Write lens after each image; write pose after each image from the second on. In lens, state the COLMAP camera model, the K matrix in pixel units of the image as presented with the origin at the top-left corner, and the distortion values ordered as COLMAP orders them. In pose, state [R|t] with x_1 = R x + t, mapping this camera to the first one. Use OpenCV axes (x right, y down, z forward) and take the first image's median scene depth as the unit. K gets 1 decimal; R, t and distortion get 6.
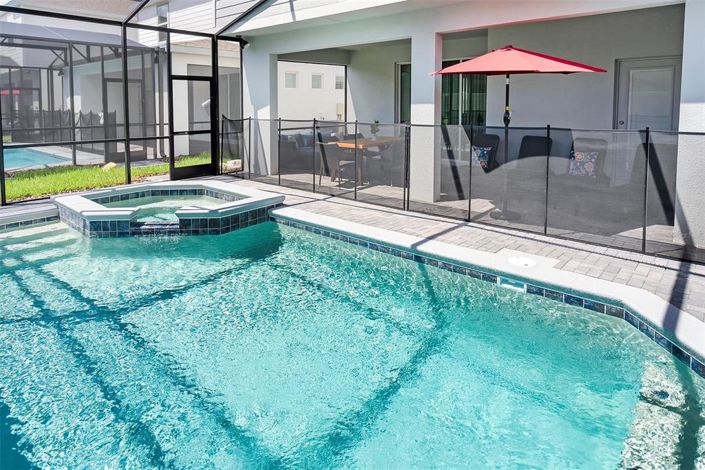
lens RADIAL K [[409.2, 0, 352.5], [0, 409.2, 235.0], [0, 0, 1]] dist [0.000103, 0.000650]
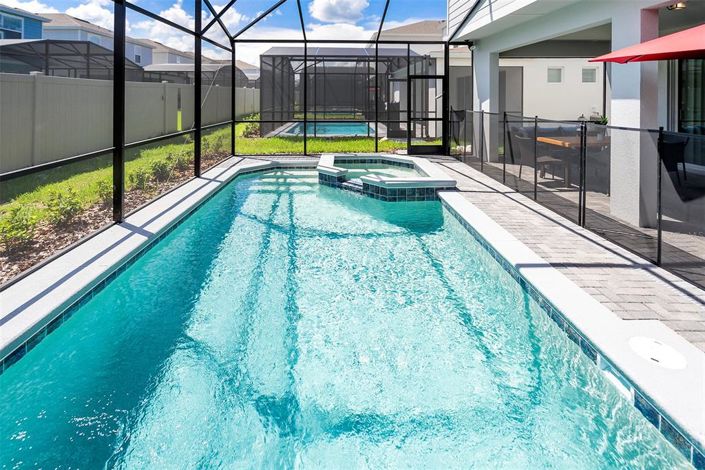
lens RADIAL K [[339.2, 0, 350.9], [0, 339.2, 166.4], [0, 0, 1]] dist [-0.000105, 0.000074]
pose [[0.676255, 0.154867, -0.720205, 0.269288], [-0.231272, 0.972857, -0.007964, -0.060134], [0.699423, 0.171949, 0.693716, 0.180484]]
